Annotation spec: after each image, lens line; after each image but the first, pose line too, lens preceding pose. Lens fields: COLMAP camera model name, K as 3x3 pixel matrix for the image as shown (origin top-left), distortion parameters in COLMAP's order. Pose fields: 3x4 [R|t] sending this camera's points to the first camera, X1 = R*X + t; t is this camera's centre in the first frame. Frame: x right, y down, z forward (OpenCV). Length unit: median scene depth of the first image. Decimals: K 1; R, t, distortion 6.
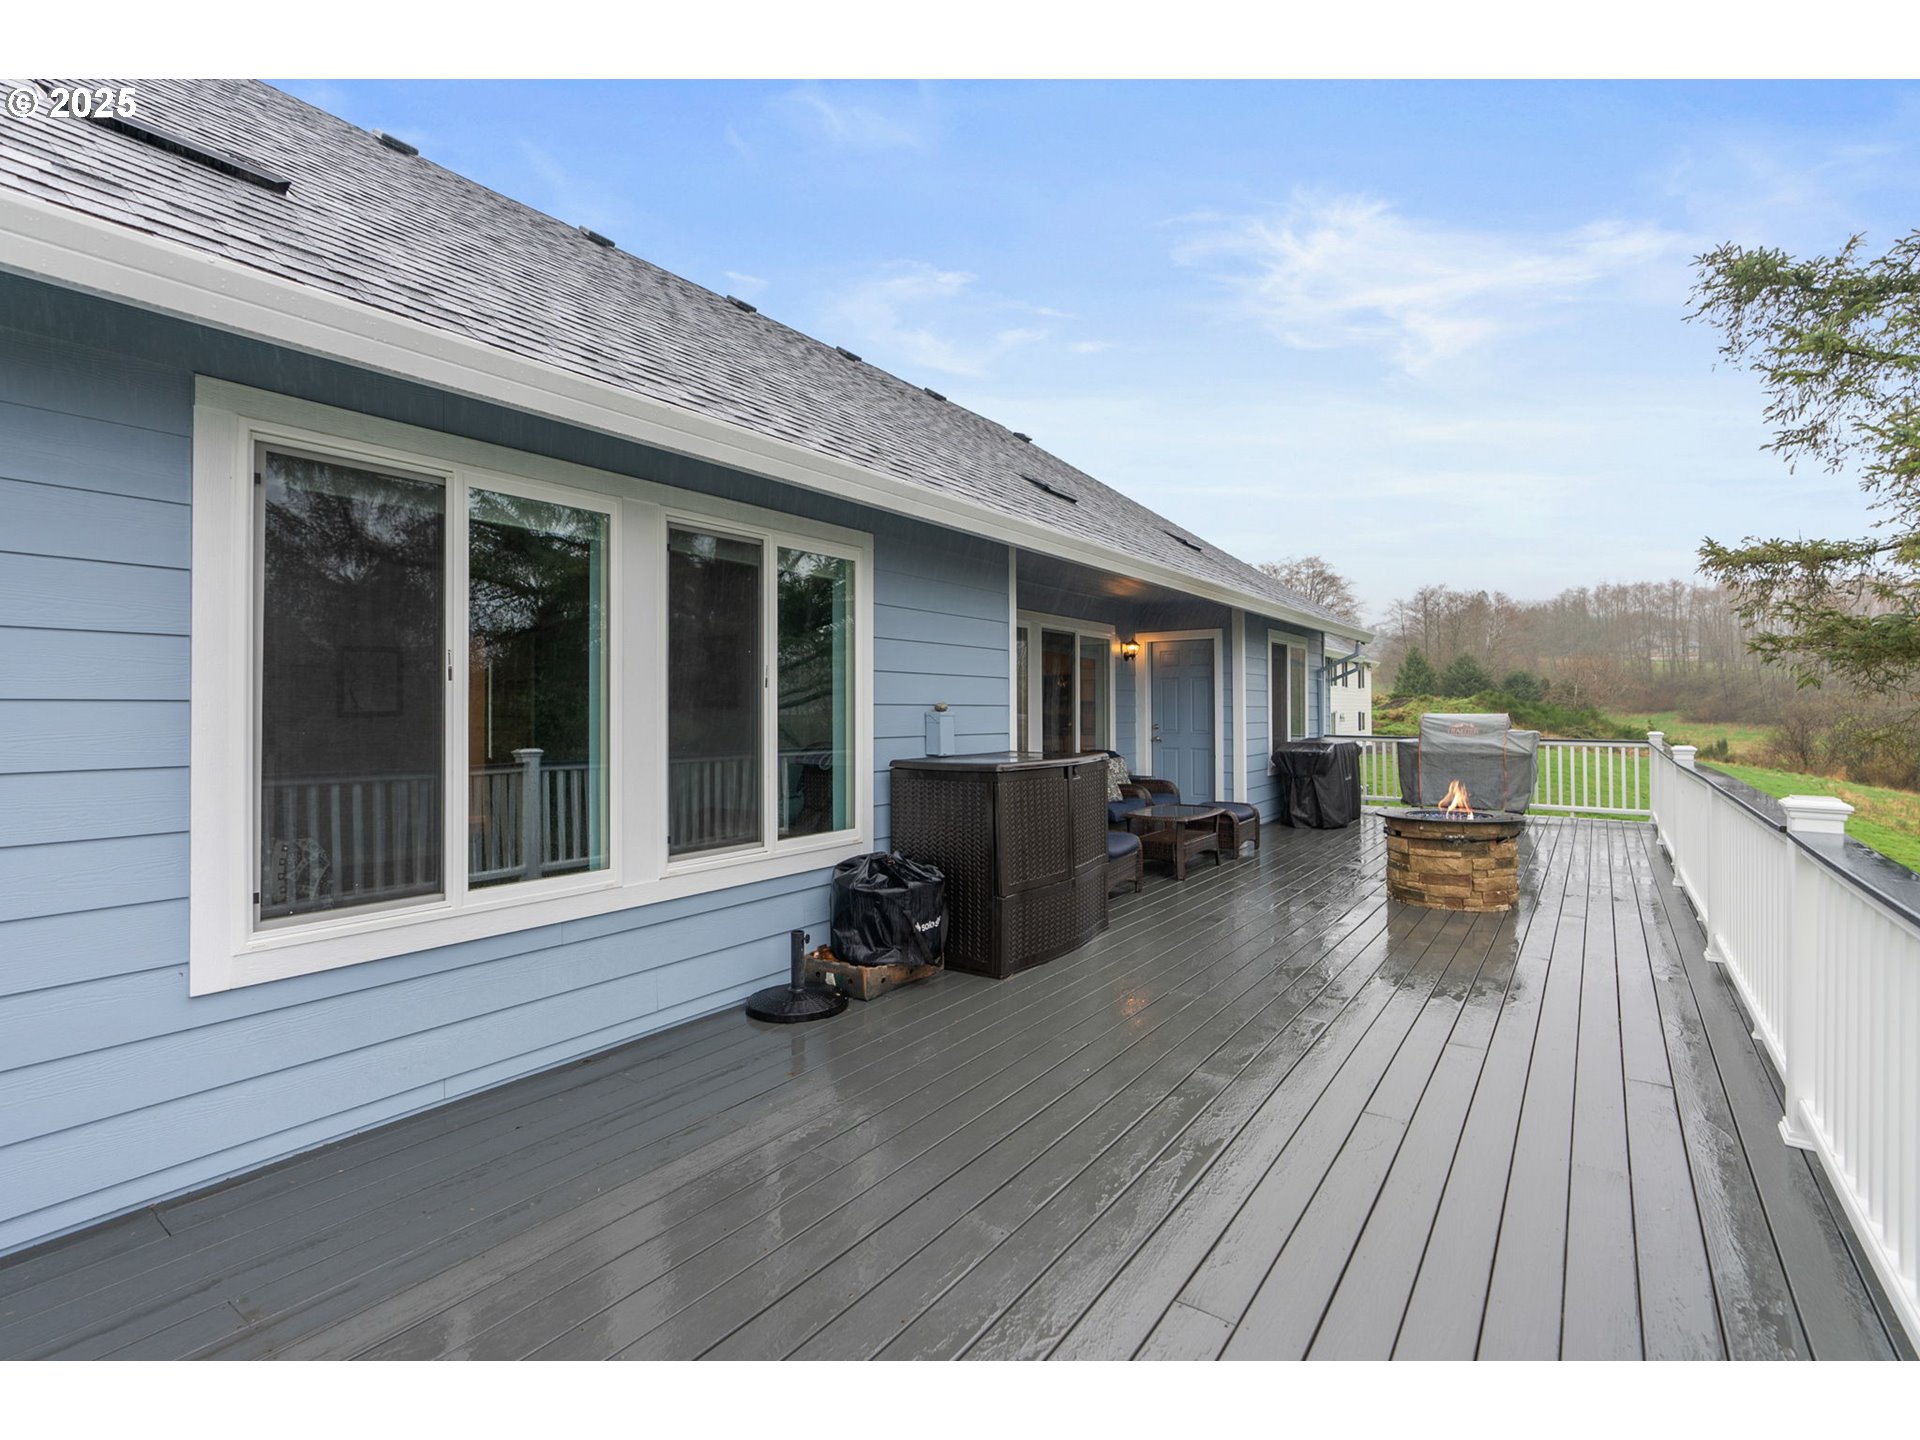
lens RADIAL K [[867.8, 0, 965.5], [0, 867.8, 687.7], [0, 0, 1]] dist [-0.007311, 0.002650]
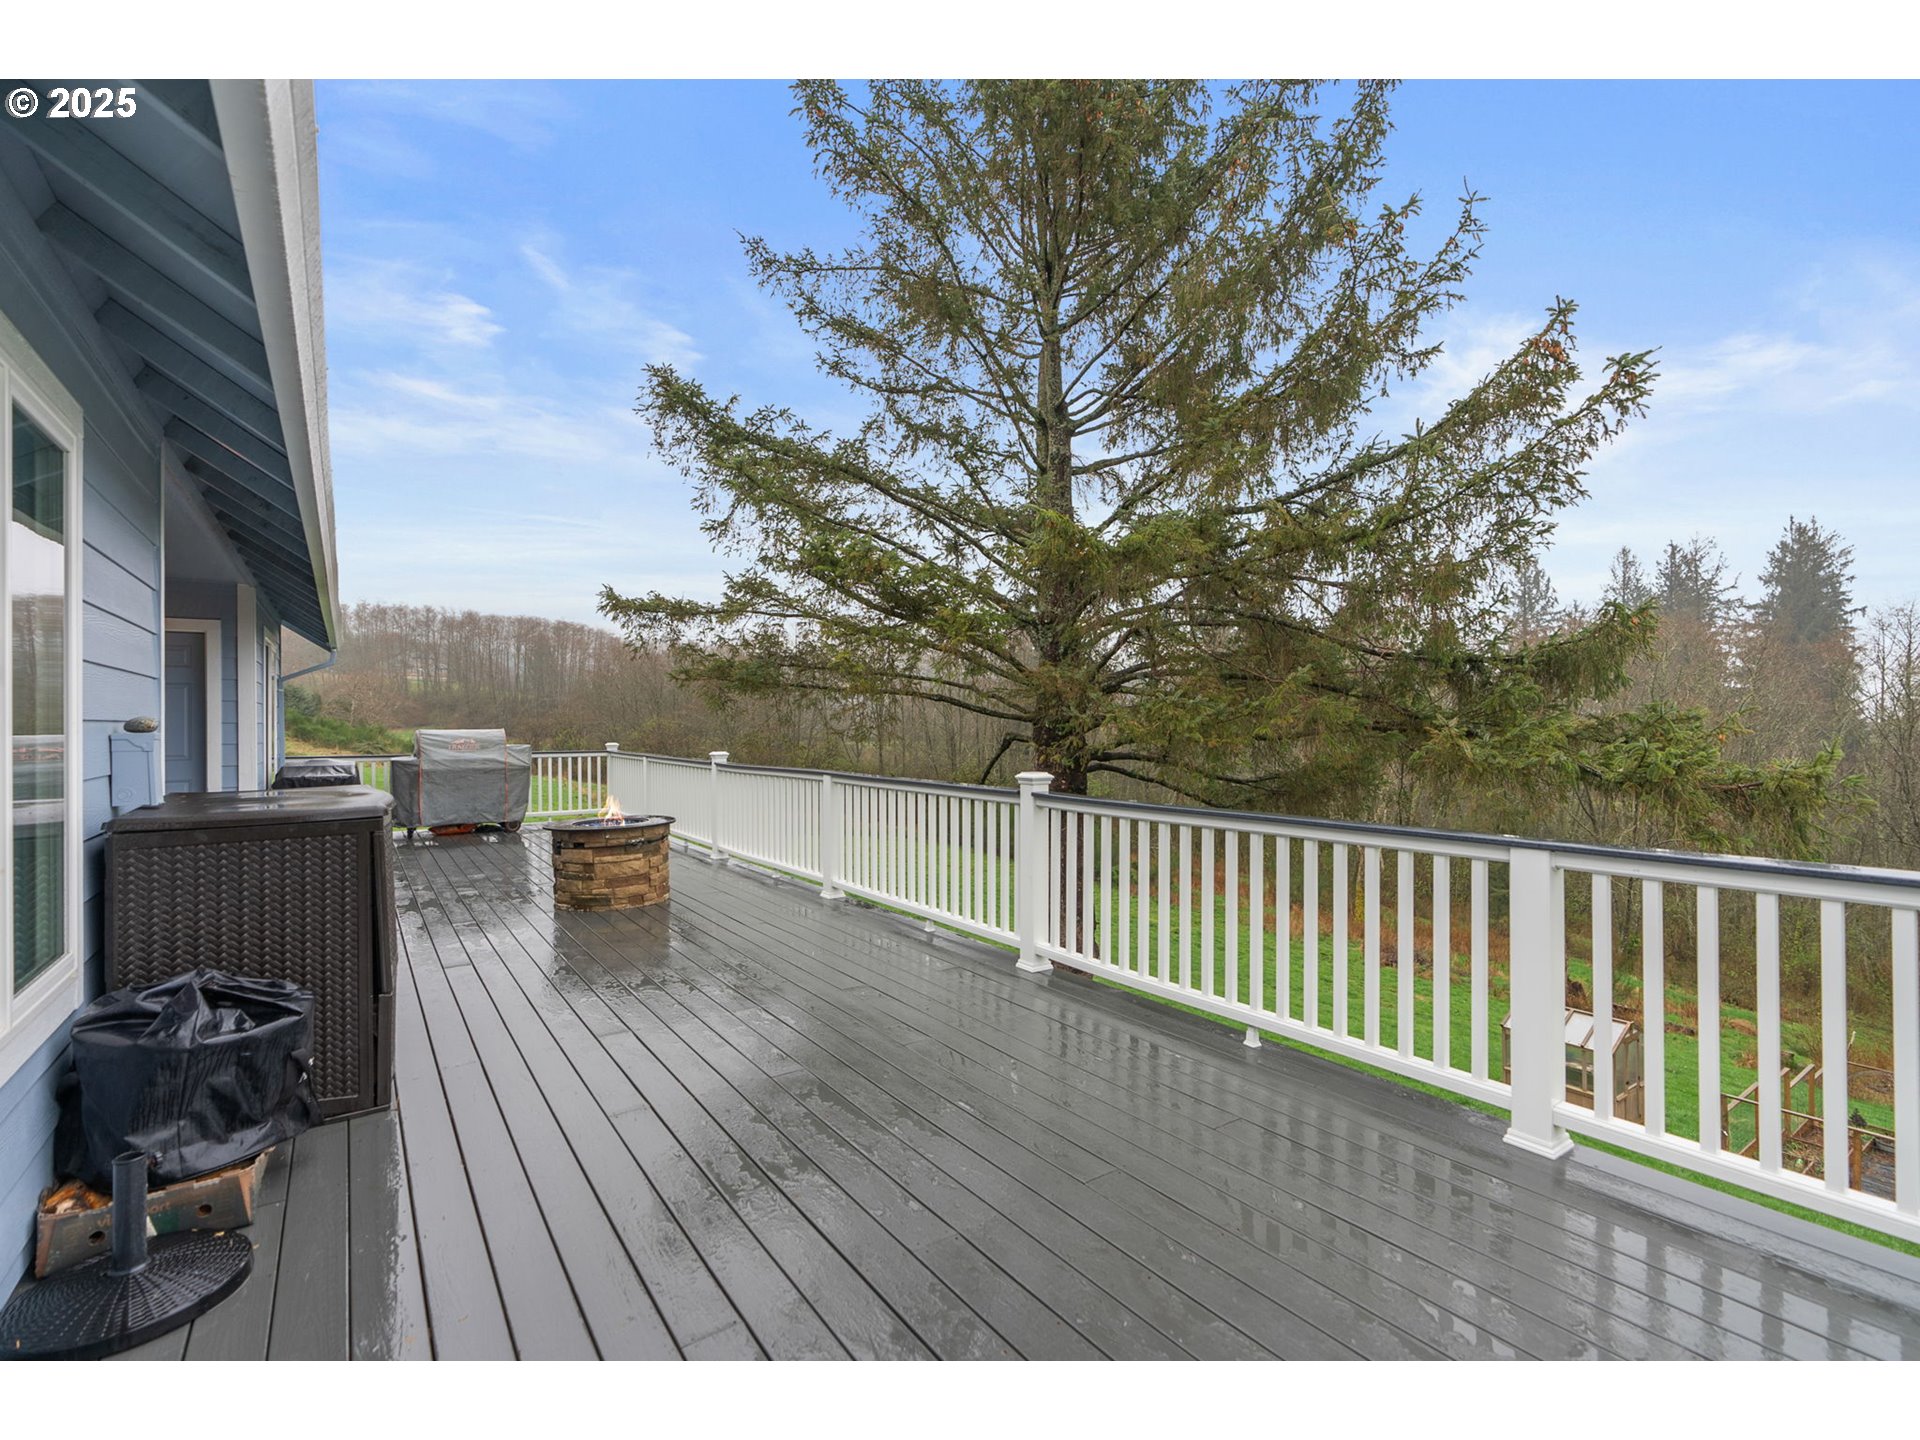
lens RADIAL K [[867.8, 0, 964.7], [0, 867.8, 712.2], [0, 0, 1]] dist [-0.007311, 0.002650]
pose [[0.320177, 0.007224, 0.947330, -0.181591], [-0.016684, 0.999859, -0.001986, 0.002672], [-0.947211, -0.015169, 0.320252, 0.135118]]
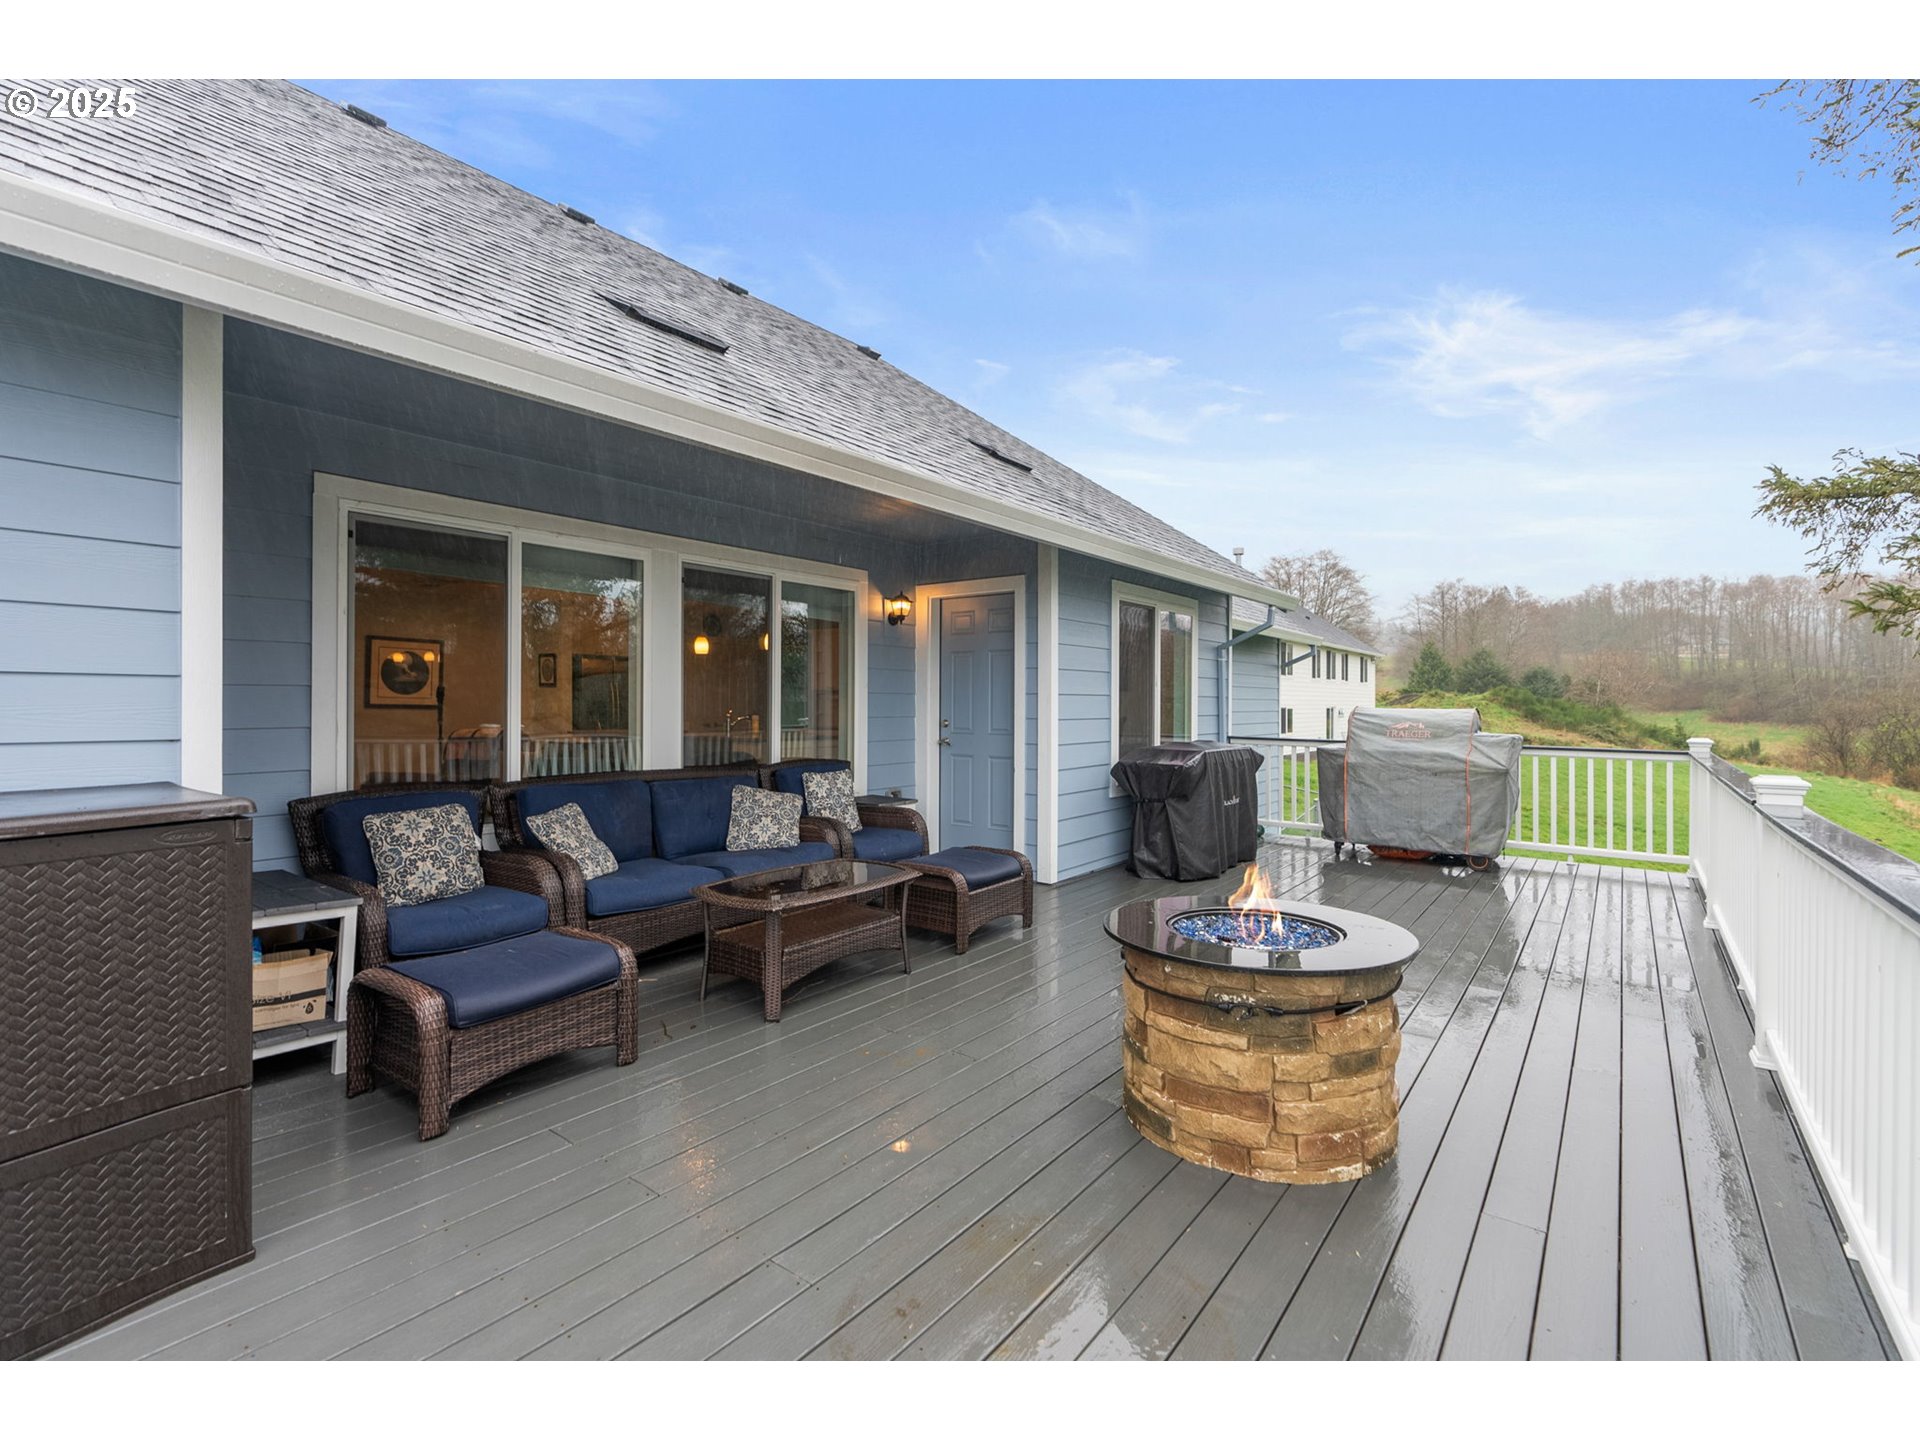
lens RADIAL K [[865.1, 0, 951.1], [0, 865.1, 689.5], [0, 0, 1]] dist [-0.005612, 0.000255]
pose [[0.999513, 0.007247, -0.030358, 0.232259], [-0.006937, 0.999923, 0.010333, 0.010719], [0.030431, -0.010118, 0.999486, 0.306818]]
